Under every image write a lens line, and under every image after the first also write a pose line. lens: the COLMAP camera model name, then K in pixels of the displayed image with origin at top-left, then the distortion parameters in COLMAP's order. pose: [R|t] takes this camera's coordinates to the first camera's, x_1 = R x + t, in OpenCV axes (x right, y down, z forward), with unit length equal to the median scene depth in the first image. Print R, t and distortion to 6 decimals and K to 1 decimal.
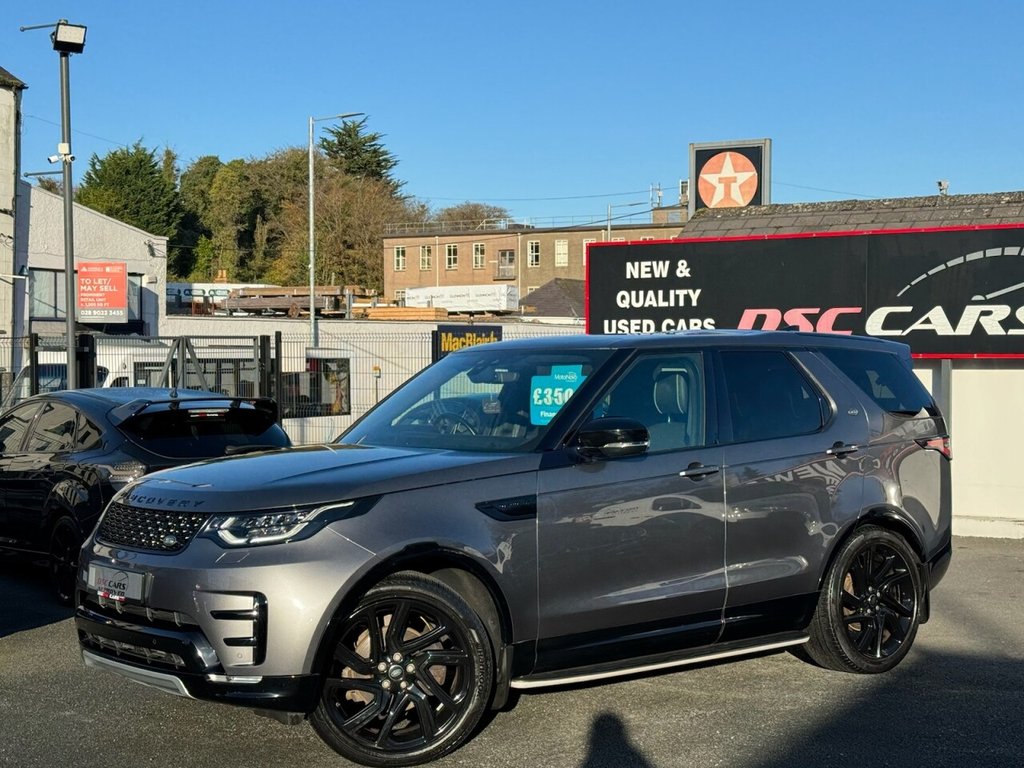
lens RADIAL K [[1507.8, 0, 524.4], [0, 1507.8, 388.6], [0, 0, 1]] dist [0.147775, -0.070765]
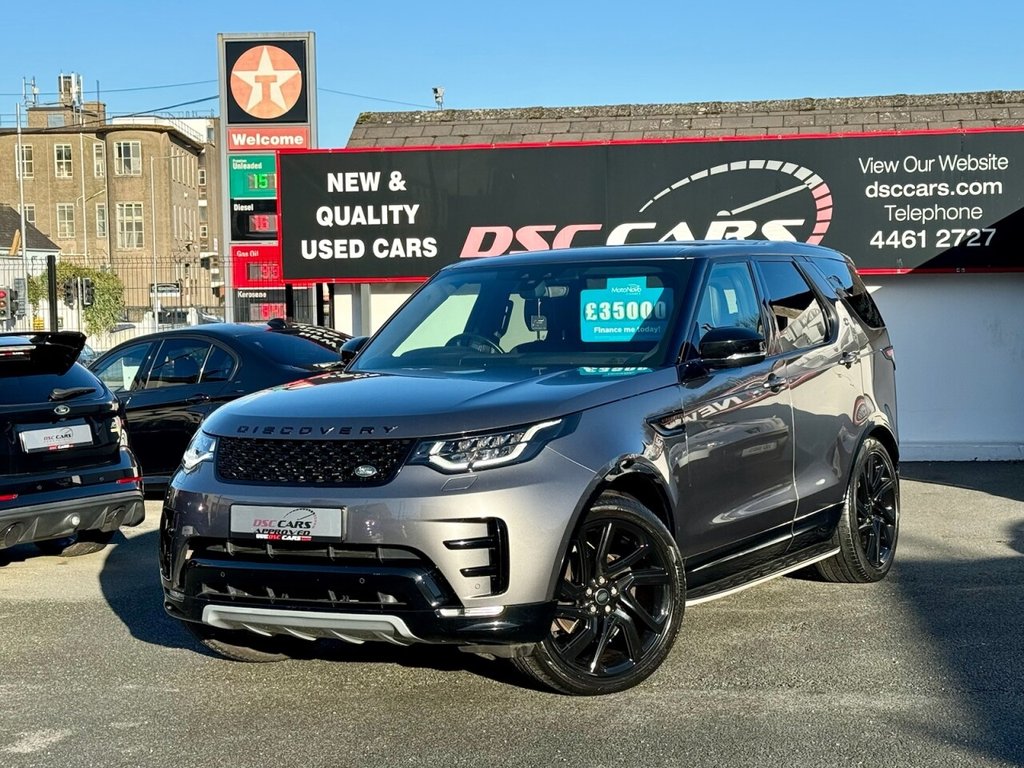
lens RADIAL K [[1817.0, 0, 512.0], [0, 1817.0, 384.0], [0, 0, 1]] dist [0.148325, -0.025132]
pose [[0.935776, -0.035854, 0.350766, -0.208158], [0.025960, 0.999122, 0.032873, 0.005659], [-0.351637, -0.021656, 0.935886, -0.019273]]
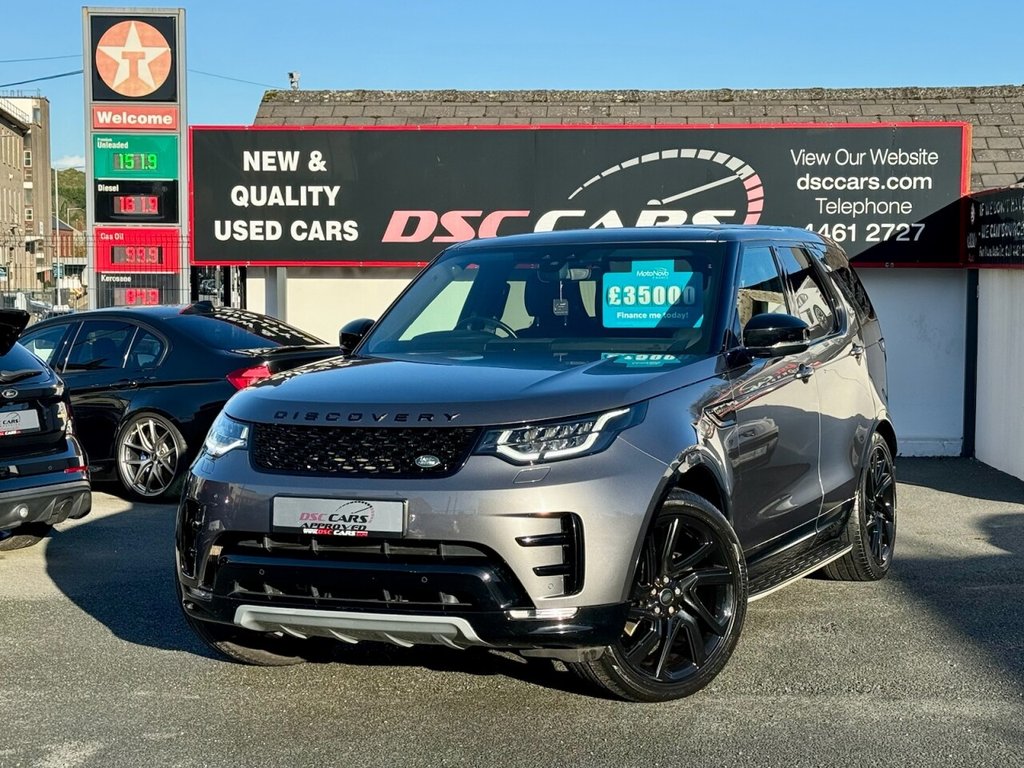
lens RADIAL K [[1817.0, 0, 512.0], [0, 1817.0, 384.0], [0, 0, 1]] dist [0.148325, -0.025132]
pose [[0.898483, -0.025639, 0.438259, -0.247621], [0.009831, 0.999218, 0.038301, 0.007446], [-0.438898, -0.030104, 0.898032, 0.029255]]
